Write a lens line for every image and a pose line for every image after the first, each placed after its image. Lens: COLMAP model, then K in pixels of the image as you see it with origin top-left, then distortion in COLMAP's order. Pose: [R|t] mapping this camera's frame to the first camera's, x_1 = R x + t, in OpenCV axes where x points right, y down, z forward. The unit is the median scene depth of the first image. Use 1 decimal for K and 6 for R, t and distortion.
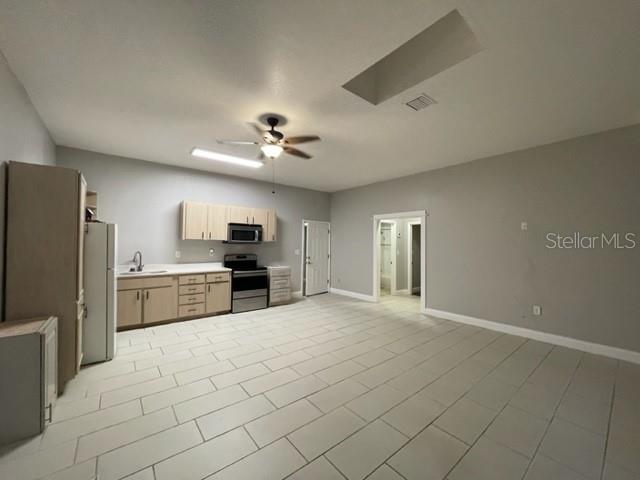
lens RADIAL K [[257.5, 0, 321.2], [0, 257.5, 242.3], [0, 0, 1]] dist [0.000740, 0.000032]
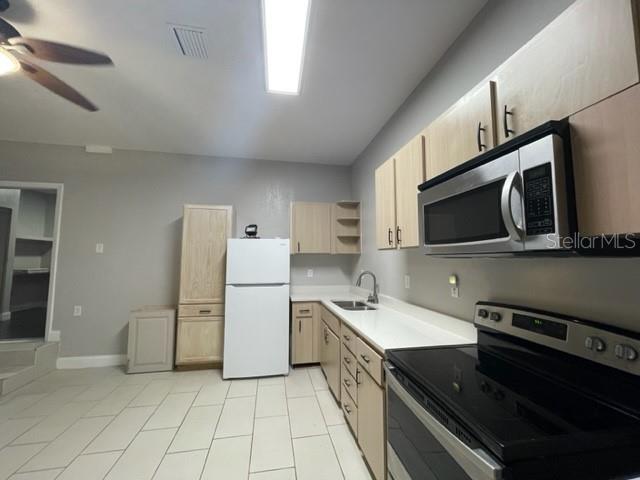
lens RADIAL K [[257.5, 0, 320.3], [0, 257.5, 239.4], [0, 0, 1]] dist [0.000740, 0.000032]
pose [[-0.470000, -0.071681, -0.879751, -0.058085], [0.002975, 0.996563, -0.082788, 0.009113], [0.882661, -0.041528, -0.468171, 1.008050]]
